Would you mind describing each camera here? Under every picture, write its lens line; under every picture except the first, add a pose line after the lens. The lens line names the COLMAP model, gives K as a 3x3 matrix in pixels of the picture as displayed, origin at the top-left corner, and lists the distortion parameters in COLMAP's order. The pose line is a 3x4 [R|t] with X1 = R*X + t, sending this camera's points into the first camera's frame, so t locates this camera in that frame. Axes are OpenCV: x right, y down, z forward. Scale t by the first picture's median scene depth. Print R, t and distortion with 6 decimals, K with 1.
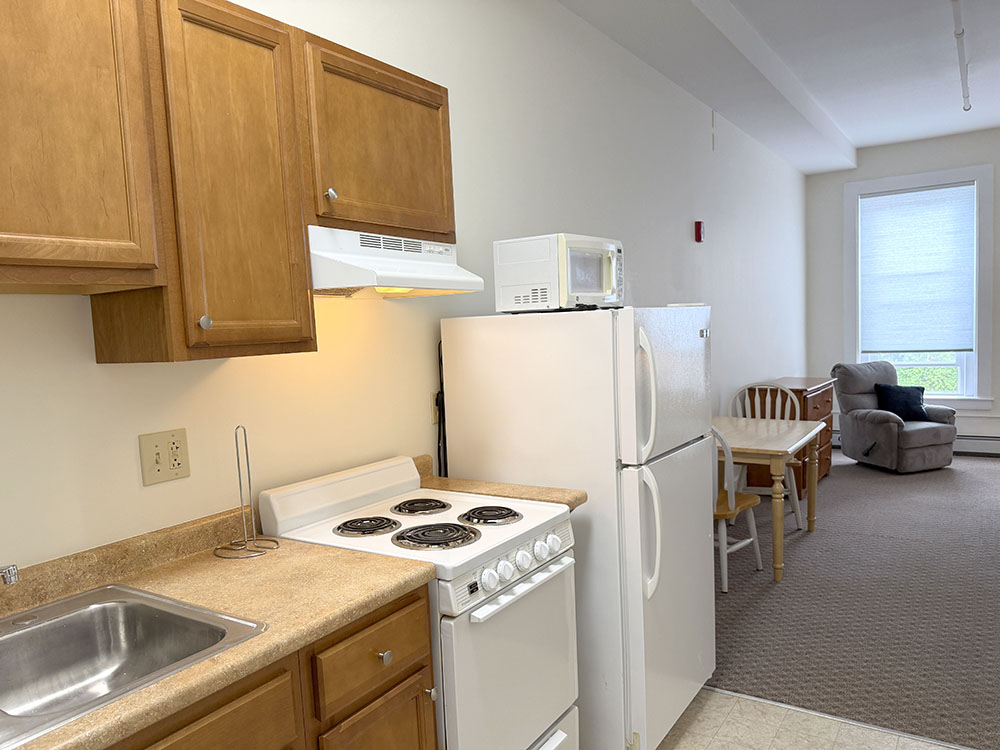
lens RADIAL K [[711.4, 0, 500.6], [0, 711.4, 379.6], [0, 0, 1]] dist [-0.005443, -0.005908]
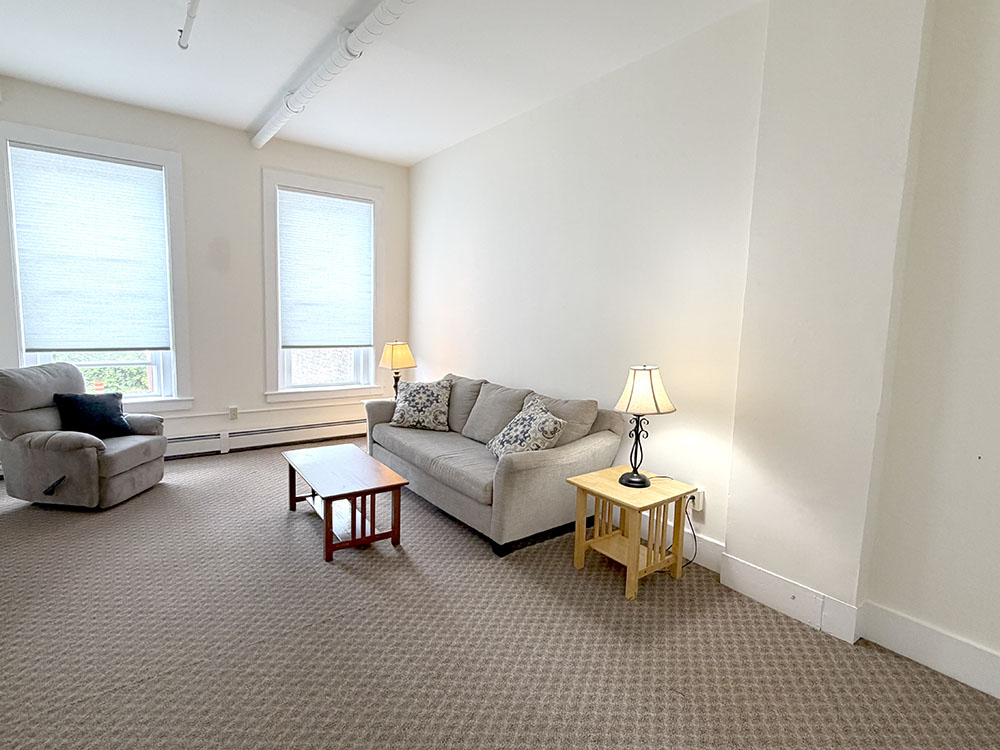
lens RADIAL K [[506.7, 0, 500.4], [0, 506.7, 375.4], [0, 0, 1]] dist [-0.004273, -0.000746]
pose [[0.320383, -0.058475, 0.945481, 0.173257], [0.026360, 0.998257, 0.052807, -0.031002], [-0.946921, 0.008005, 0.321366, 0.379742]]
